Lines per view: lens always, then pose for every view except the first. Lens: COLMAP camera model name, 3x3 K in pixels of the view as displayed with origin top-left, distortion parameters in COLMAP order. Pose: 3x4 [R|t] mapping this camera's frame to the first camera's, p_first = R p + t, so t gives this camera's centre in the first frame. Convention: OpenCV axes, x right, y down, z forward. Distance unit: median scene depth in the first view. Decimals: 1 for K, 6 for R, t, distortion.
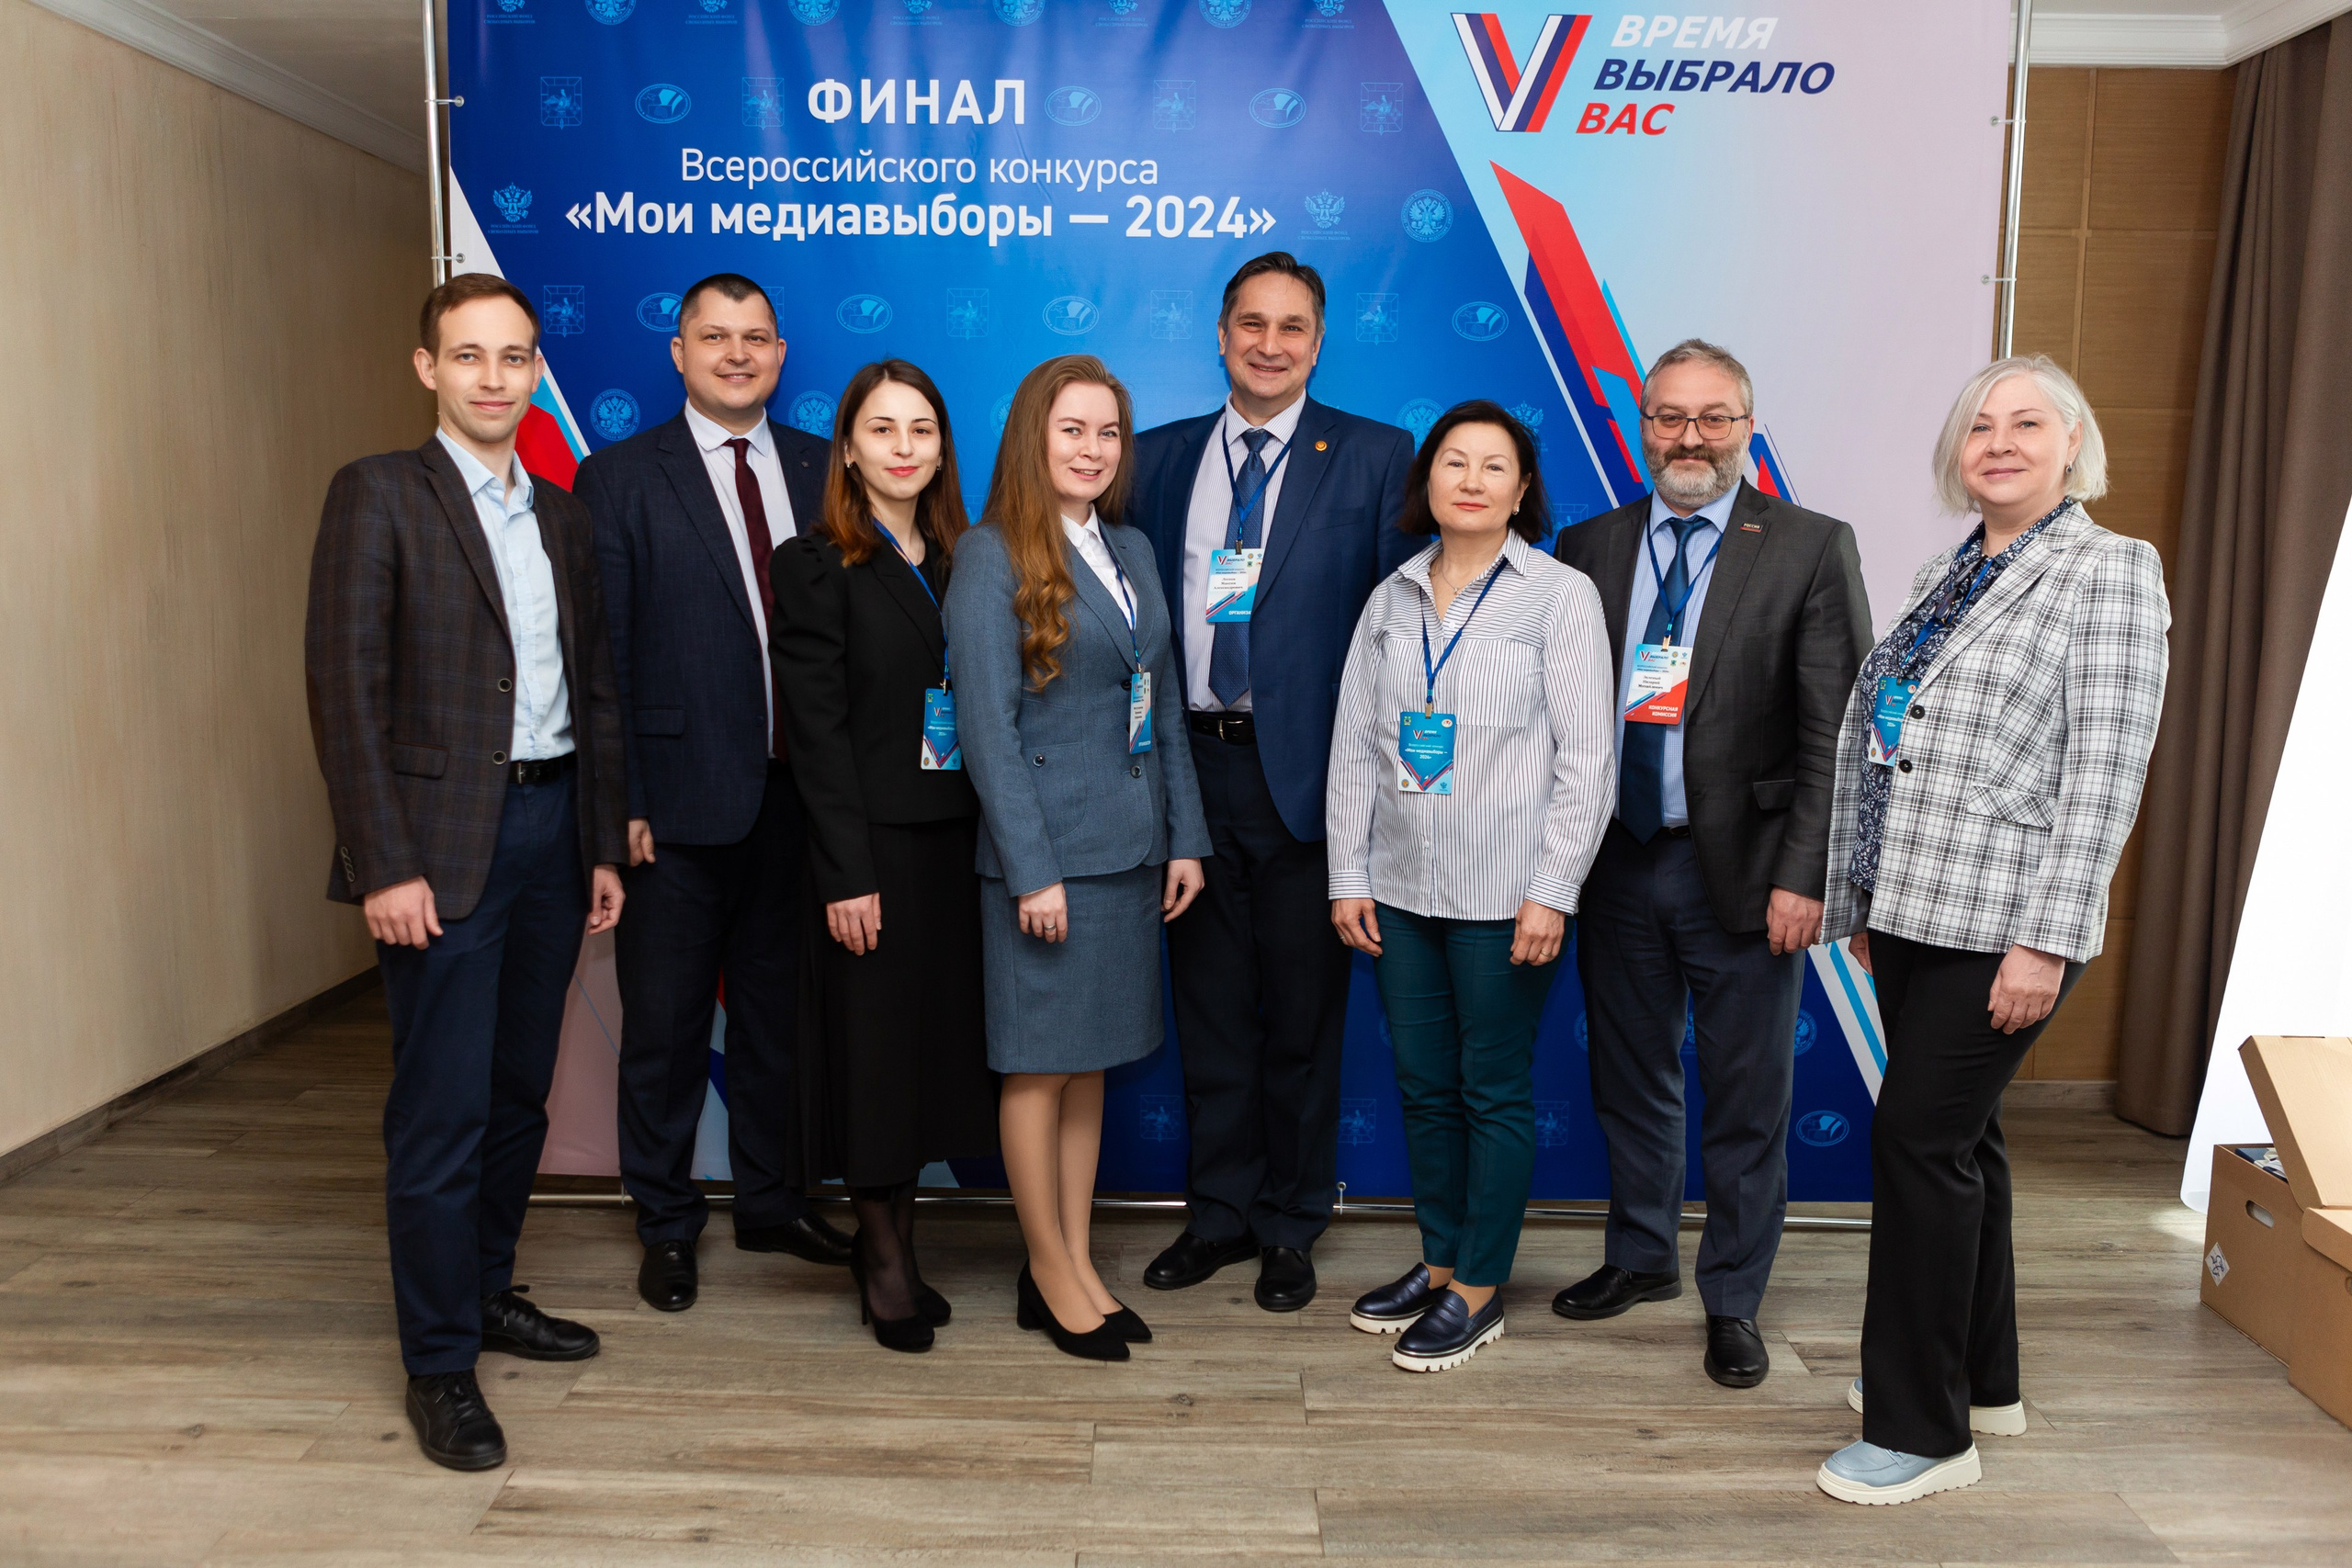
lens RADIAL K [[1966.9, 0, 1159.6], [0, 1966.9, 781.4], [0, 0, 1]] dist [-0.097437, 0.112214]
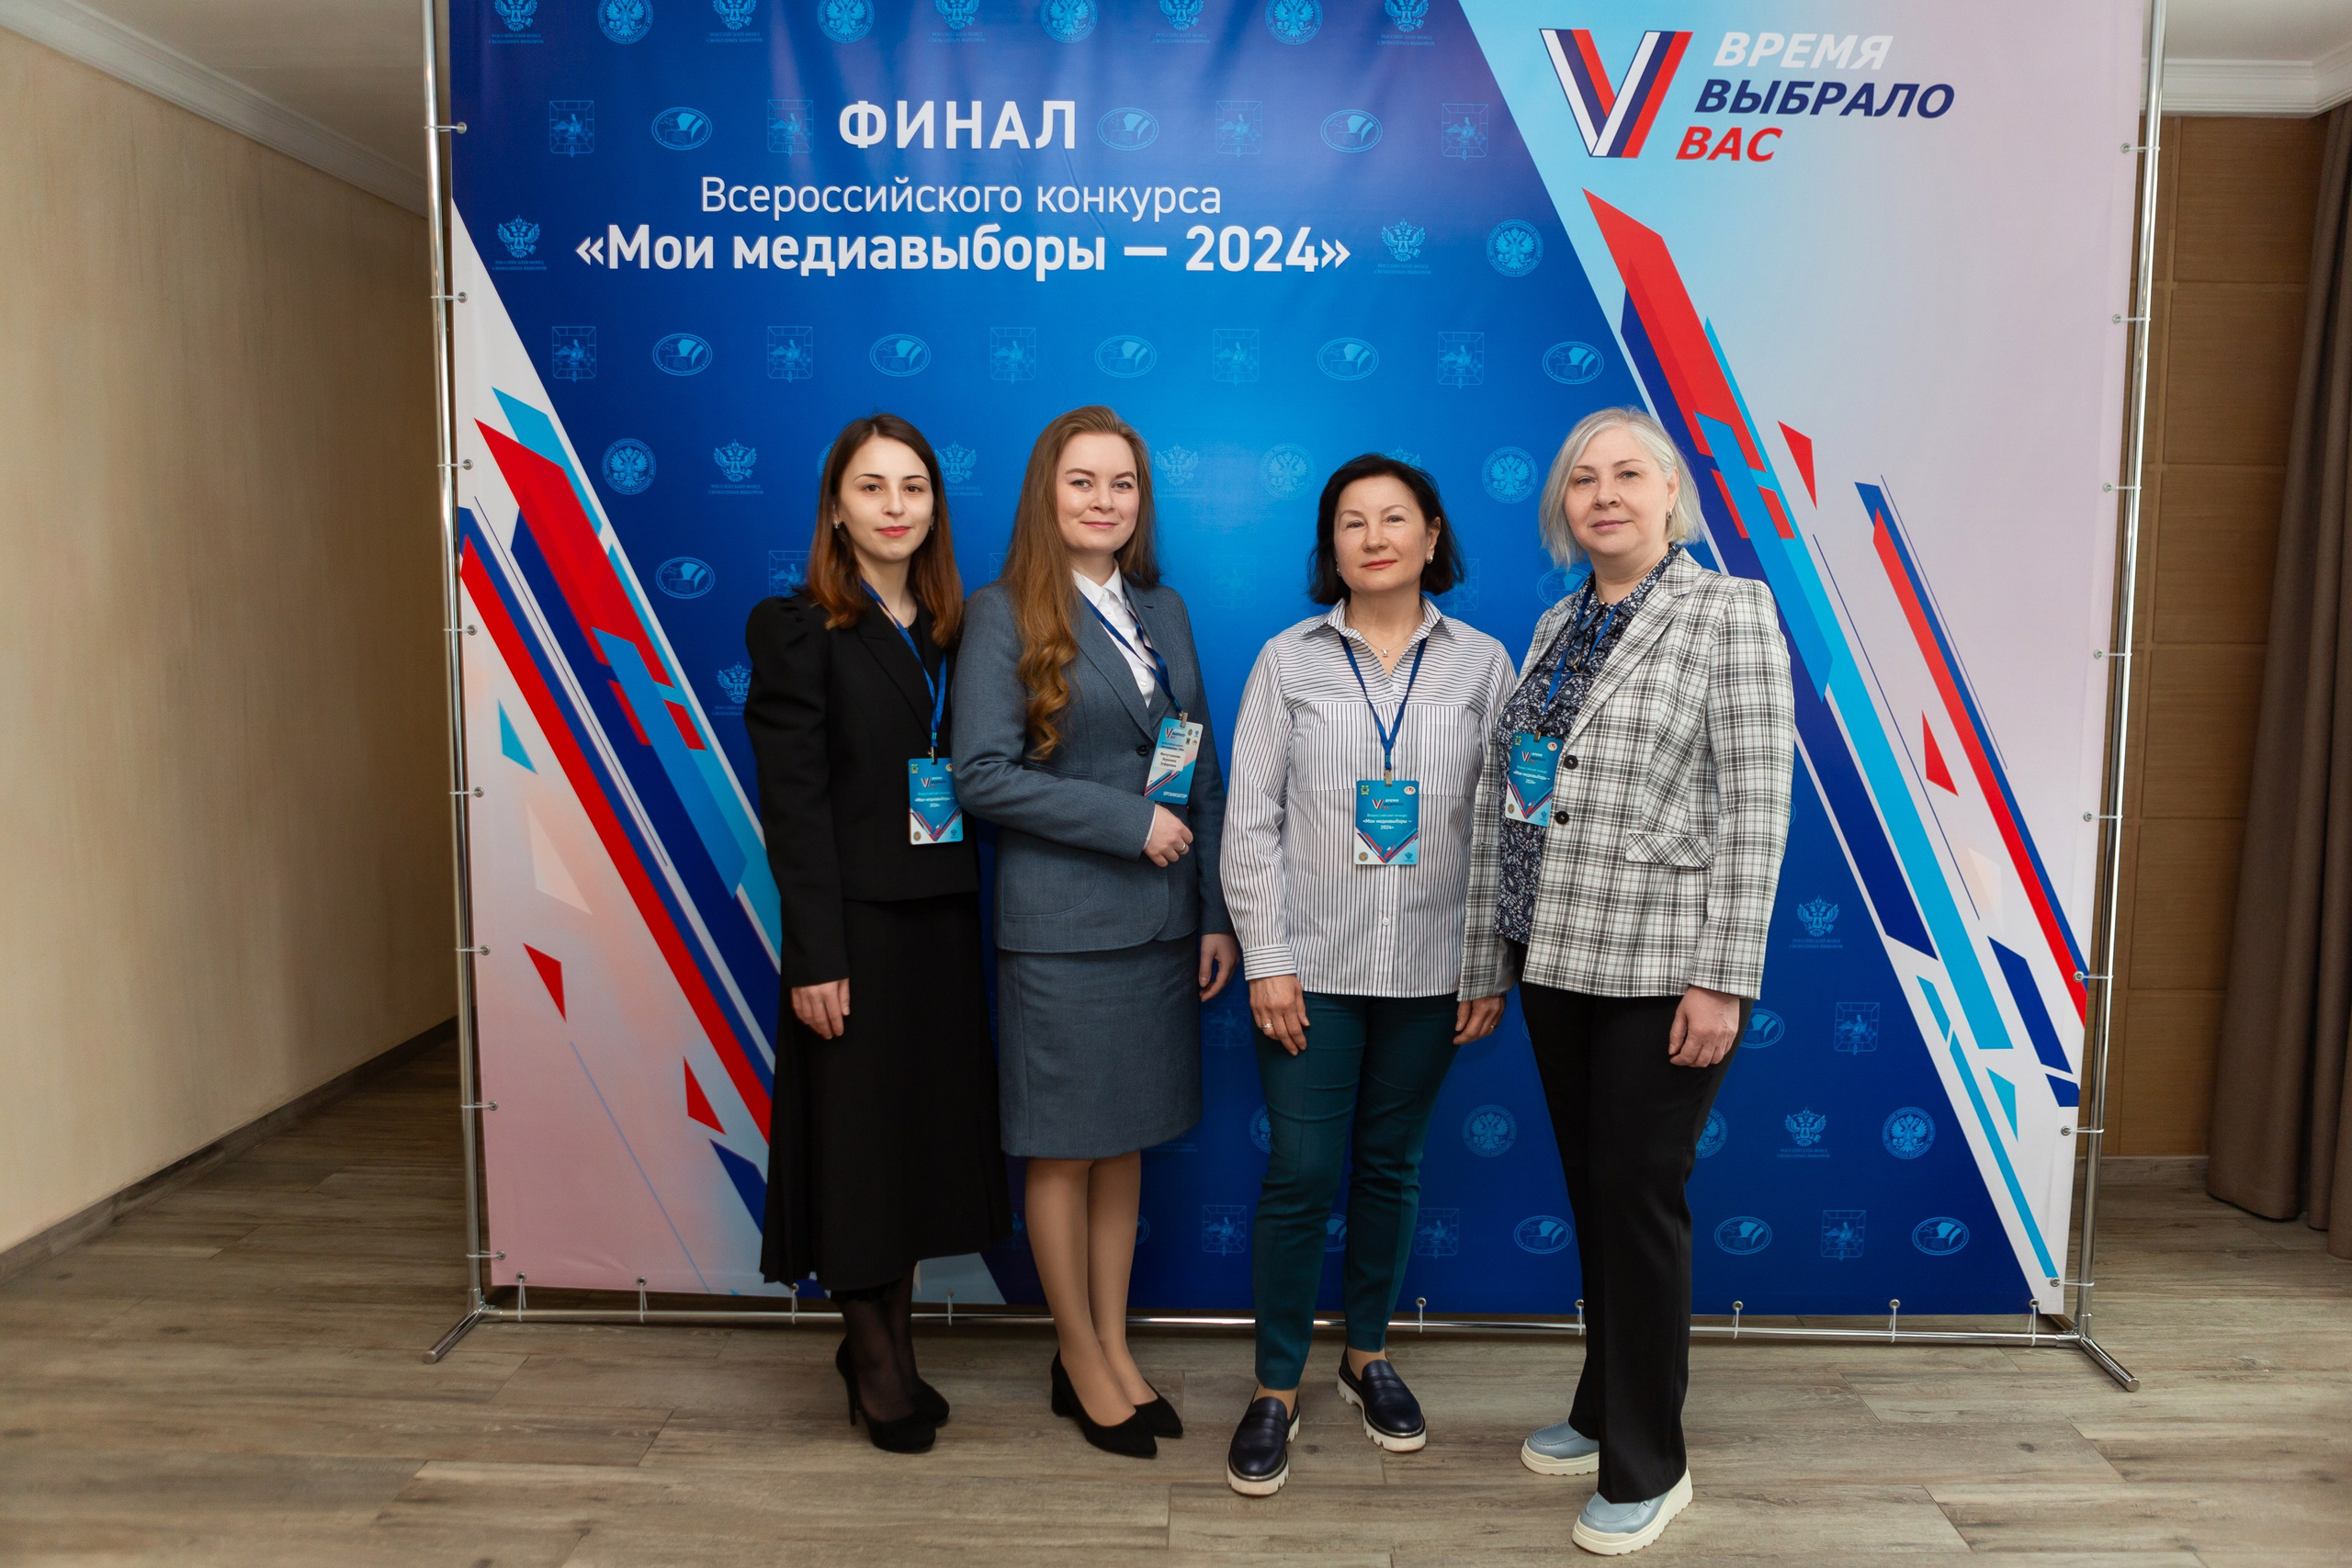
lens RADIAL K [[1714.5, 0, 1210.3], [0, 1714.5, 770.1], [0, 0, 1]] dist [-0.109037, 0.087898]
pose [[0.999991, -0.002034, 0.003595, -0.009194], [0.002118, 0.999715, -0.023787, -0.026276], [-0.003546, 0.023794, 0.999711, 0.211136]]
